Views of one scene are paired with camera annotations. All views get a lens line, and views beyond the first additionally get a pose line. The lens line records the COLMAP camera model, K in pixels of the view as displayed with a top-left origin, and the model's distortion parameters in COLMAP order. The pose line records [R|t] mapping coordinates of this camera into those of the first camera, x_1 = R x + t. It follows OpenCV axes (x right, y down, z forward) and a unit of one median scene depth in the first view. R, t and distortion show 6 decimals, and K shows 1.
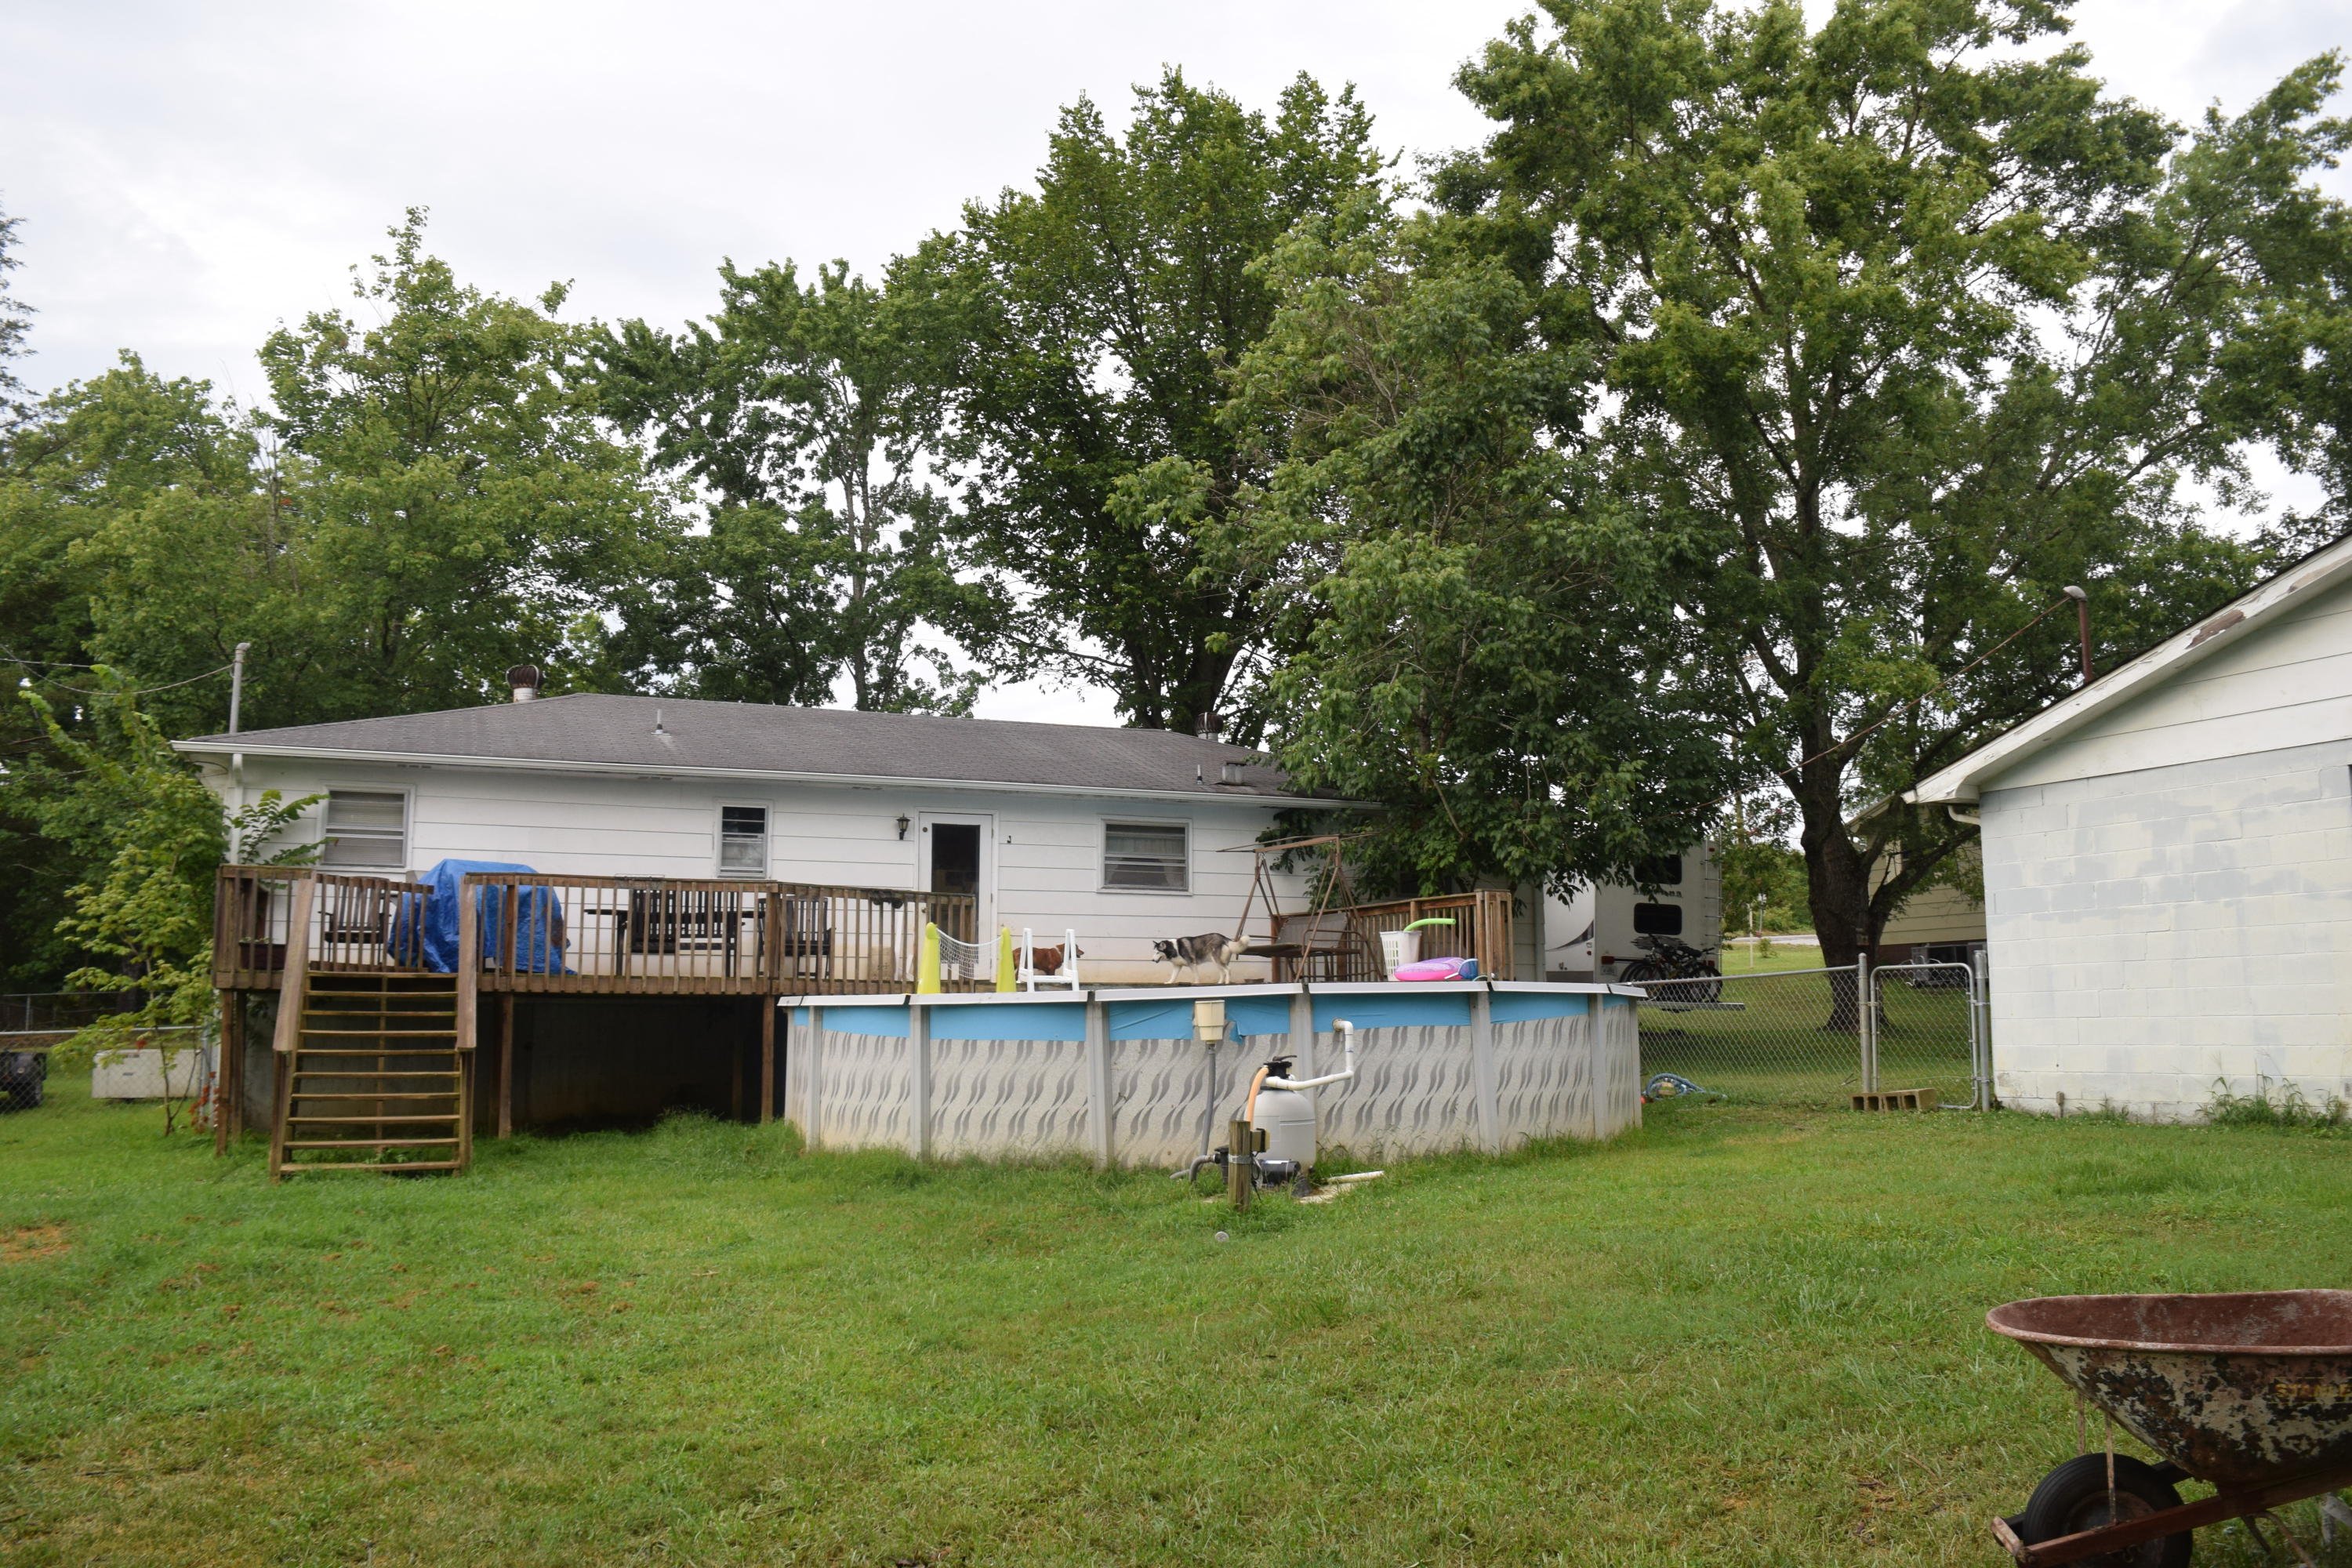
lens RADIAL K [[1835.0, 0, 1173.7], [0, 1835.0, 782.1], [0, 0, 1]] dist [-0.096372, 0.022774]
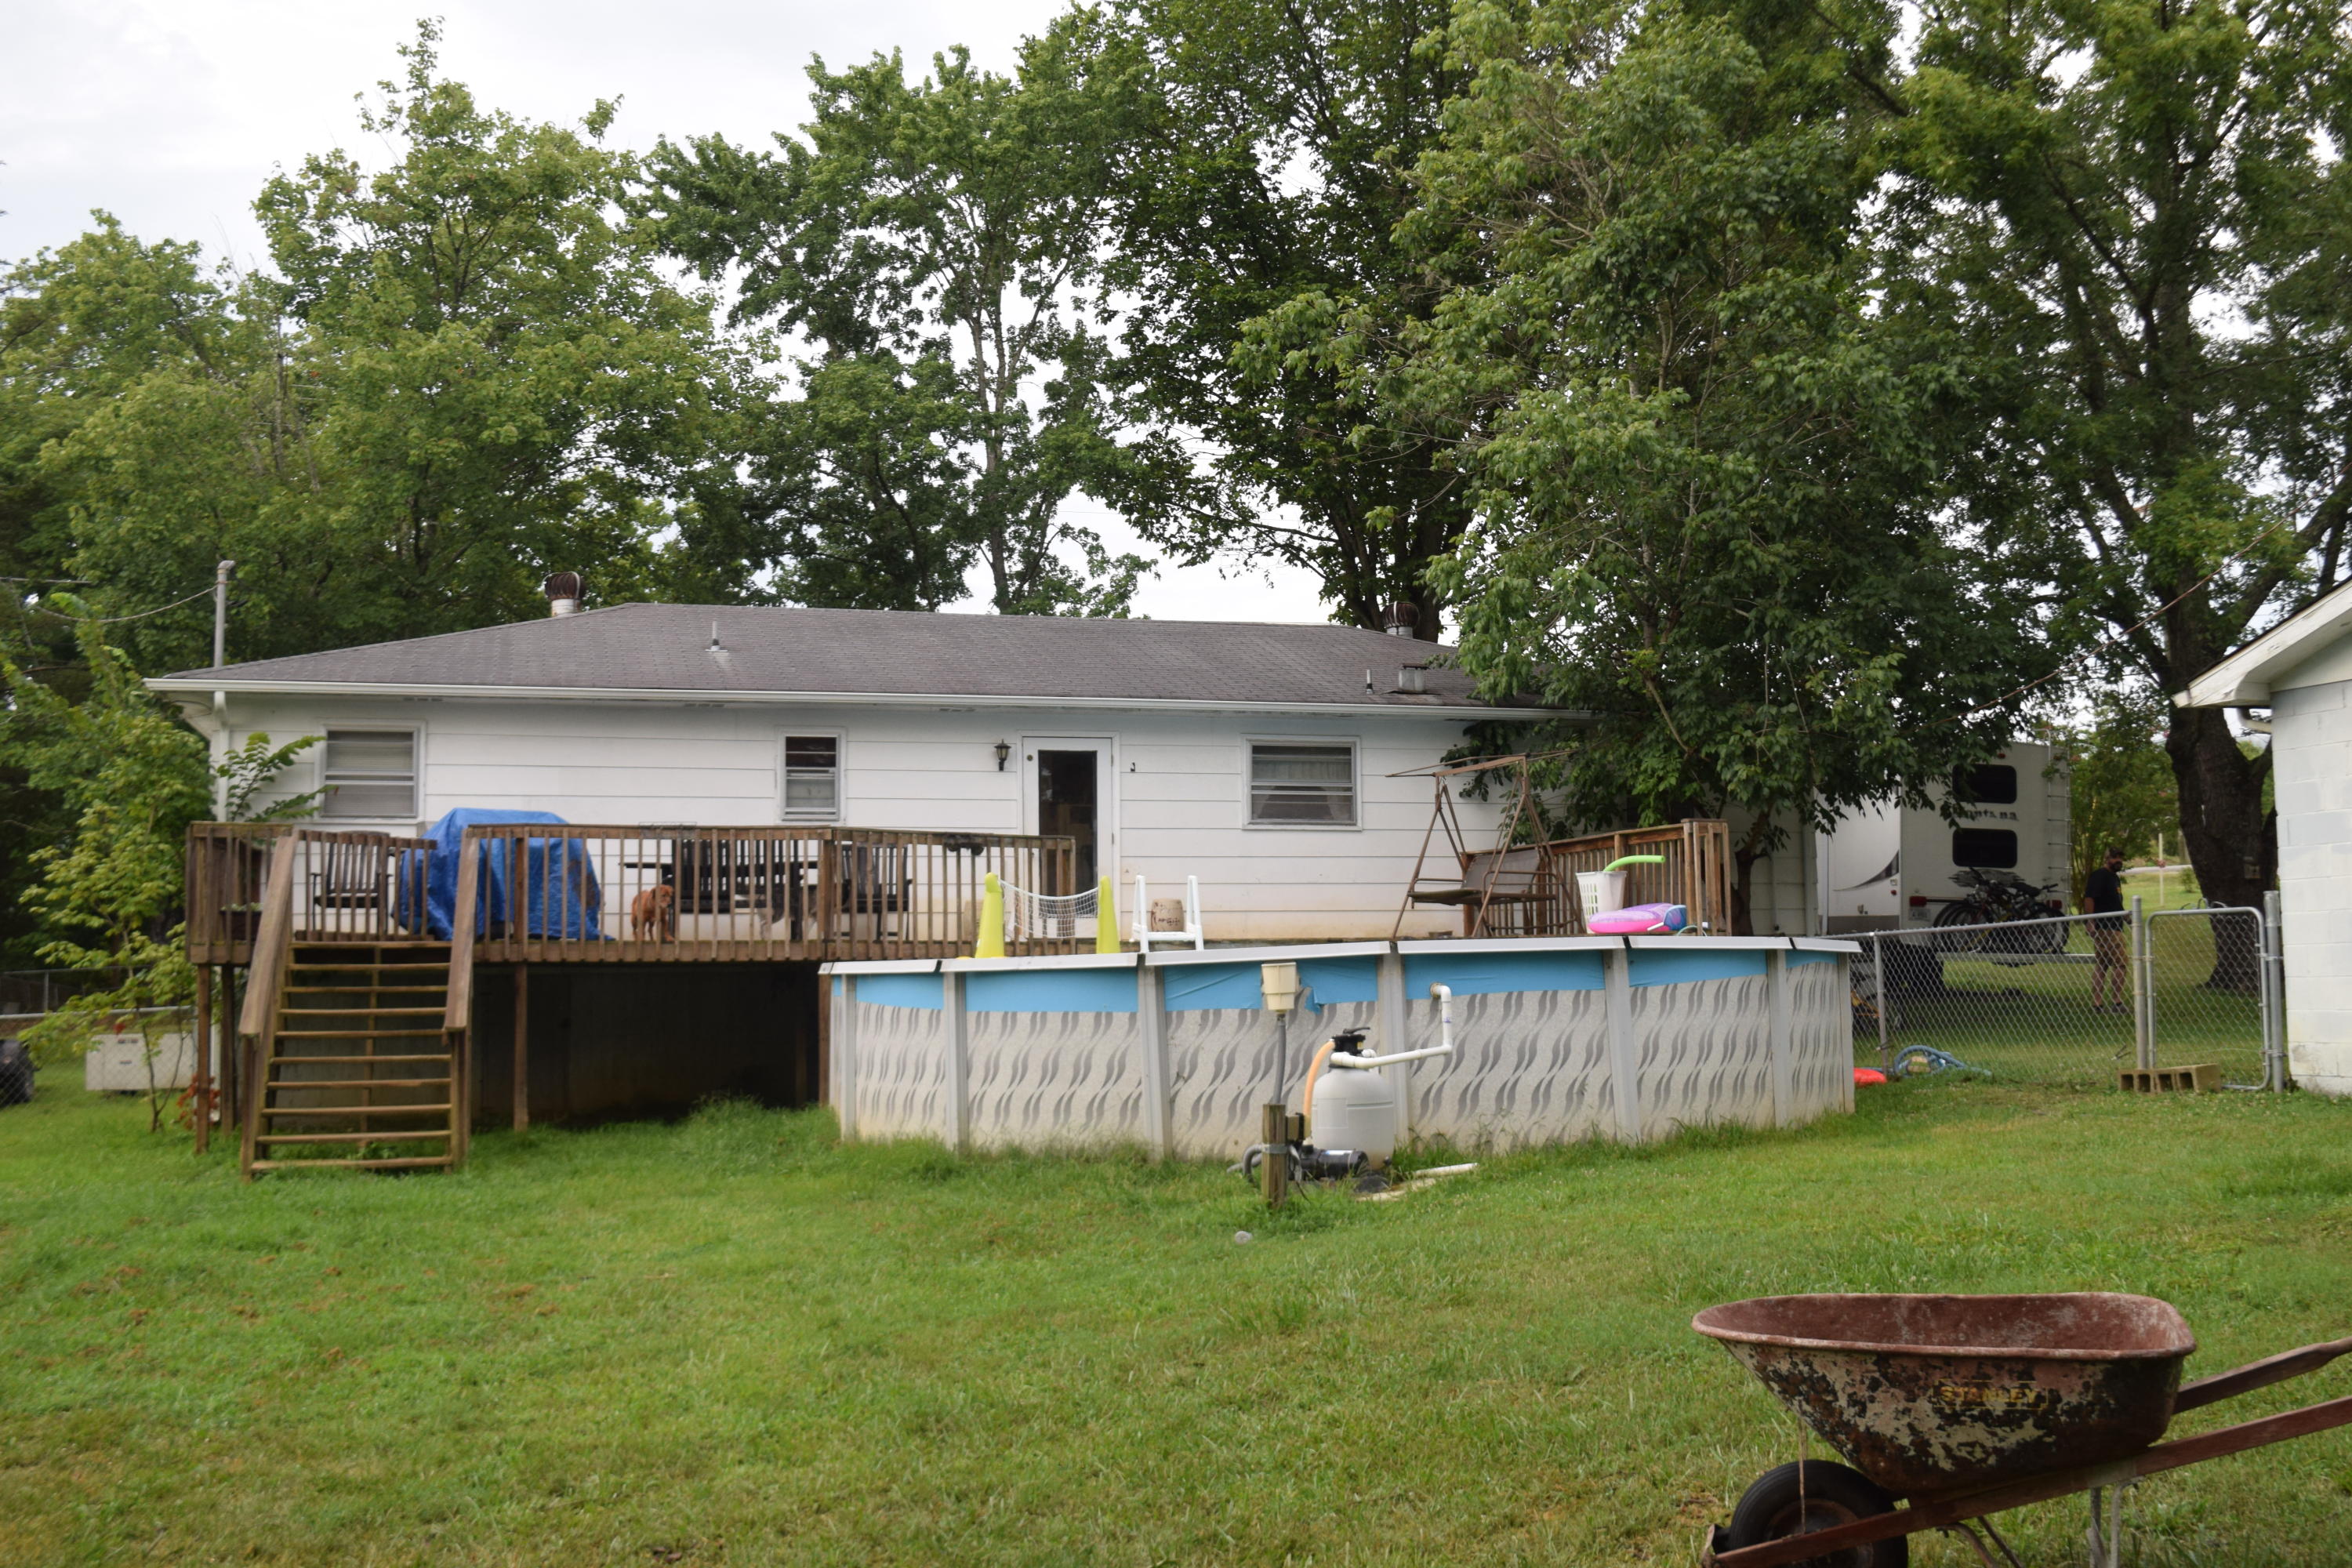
lens RADIAL K [[2343.4, 0, 1180.2], [0, 2343.4, 788.3], [0, 0, 1]] dist [-0.069345, 0.000000]
pose [[0.991807, -0.019978, -0.126174, 0.069703], [0.025939, 0.998615, 0.045782, -0.007625], [0.125084, -0.048679, 0.990951, -0.046272]]
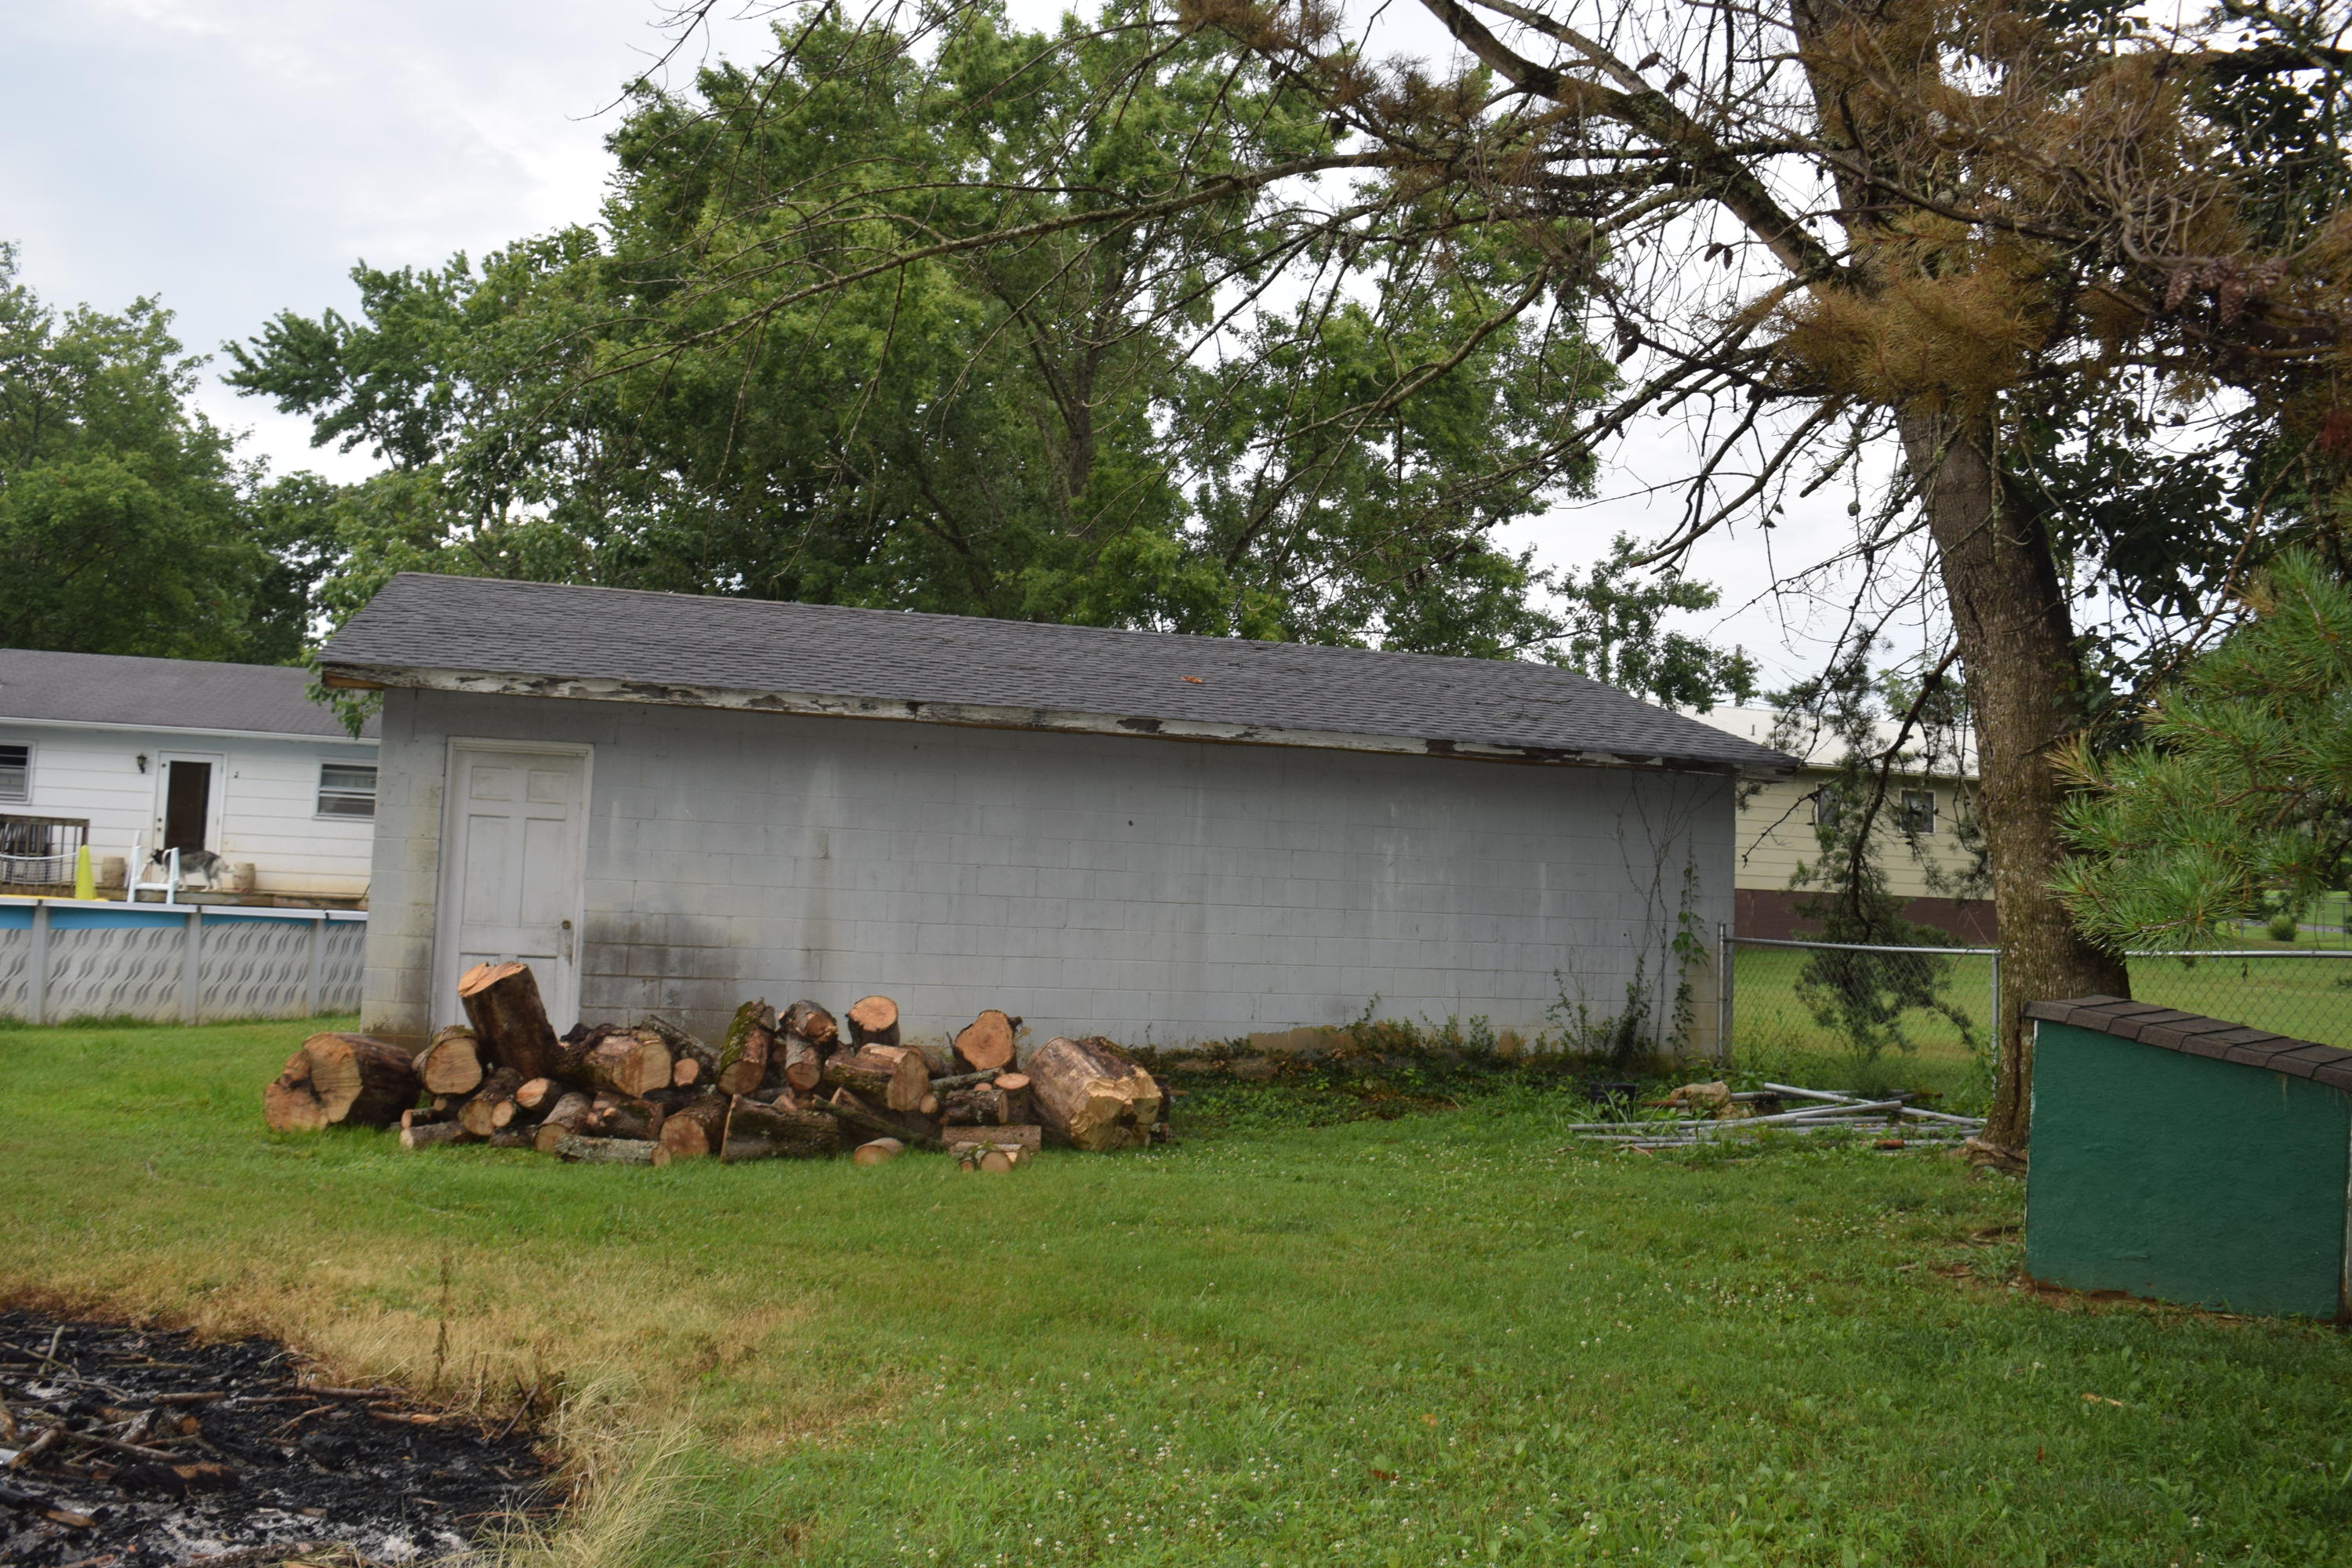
lens RADIAL K [[1835.0, 0, 1174.9], [0, 1835.0, 780.8], [0, 0, 1]] dist [-0.096372, 0.022774]
pose [[0.990297, 0.030464, -0.135591, 0.772842], [-0.024076, 0.998533, 0.048501, -0.042772], [0.136869, -0.044766, 0.989577, -0.134636]]
